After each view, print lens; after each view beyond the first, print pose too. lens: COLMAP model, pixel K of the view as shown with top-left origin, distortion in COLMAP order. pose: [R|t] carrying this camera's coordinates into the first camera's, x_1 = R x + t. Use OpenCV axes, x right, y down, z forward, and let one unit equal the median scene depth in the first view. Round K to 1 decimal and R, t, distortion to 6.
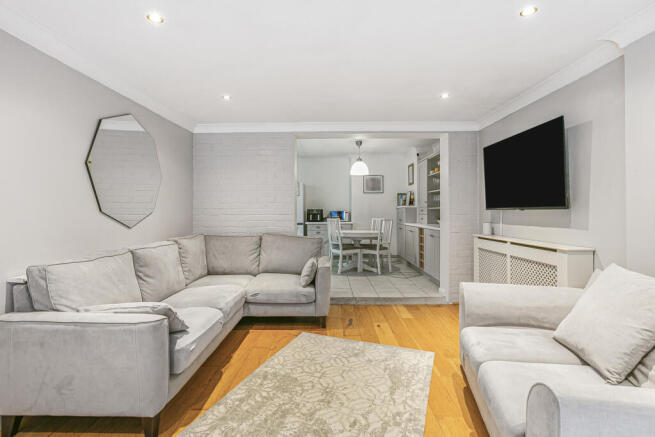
lens RADIAL K [[316.6, 0, 323.7], [0, 316.6, 215.5], [0, 0, 1]] dist [0.000007, -0.000216]
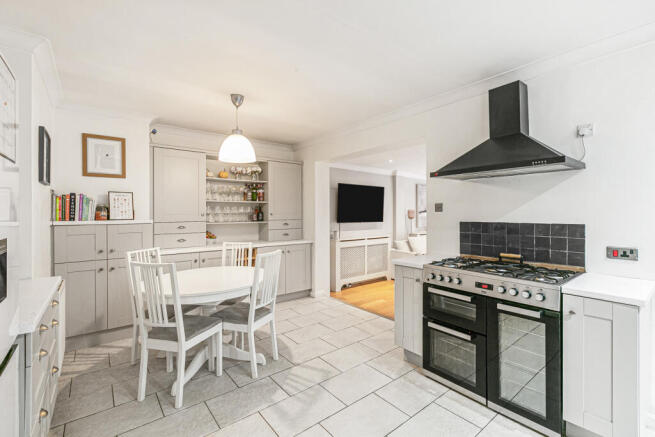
lens RADIAL K [[292.1, 0, 328.5], [0, 292.1, 210.1], [0, 0, 1]] dist [0.000804, 0.000133]
pose [[-0.641322, 0.007137, 0.767238, -0.749175], [0.009656, 0.999953, -0.001230, -0.108233], [-0.767211, 0.006620, -0.641361, 2.617439]]
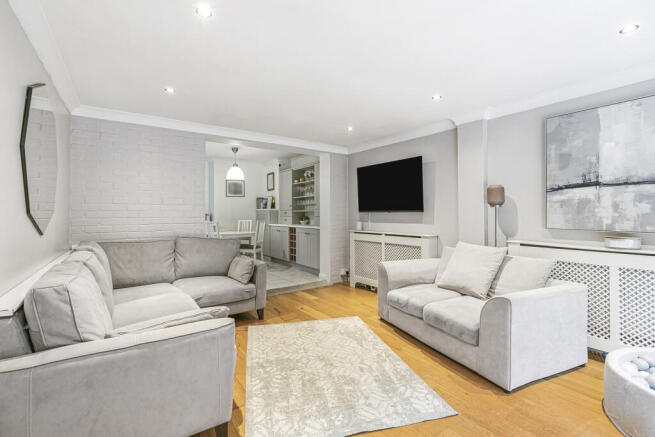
lens RADIAL K [[295.1, 0, 327.0], [0, 295.1, 216.5], [0, 0, 1]] dist [0.001494, -0.000074]
pose [[0.806591, -0.005495, 0.591085, -0.497204], [0.008254, 0.999964, -0.001966, 0.001637], [-0.591053, 0.006464, 0.806607, 0.041438]]
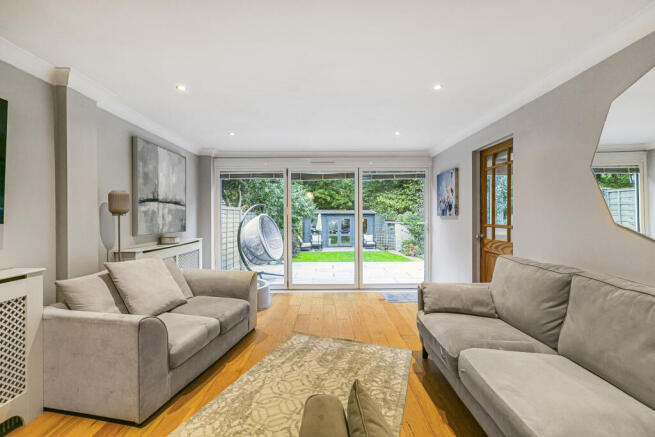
lens RADIAL K [[295.1, 0, 327.0], [0, 295.1, 216.5], [0, 0, 1]] dist [0.001494, -0.000074]
pose [[-0.999608, 0.004803, -0.027580, 0.007080], [0.004390, 0.999878, 0.014992, -0.039017], [0.027649, 0.014865, -0.999507, 1.534781]]
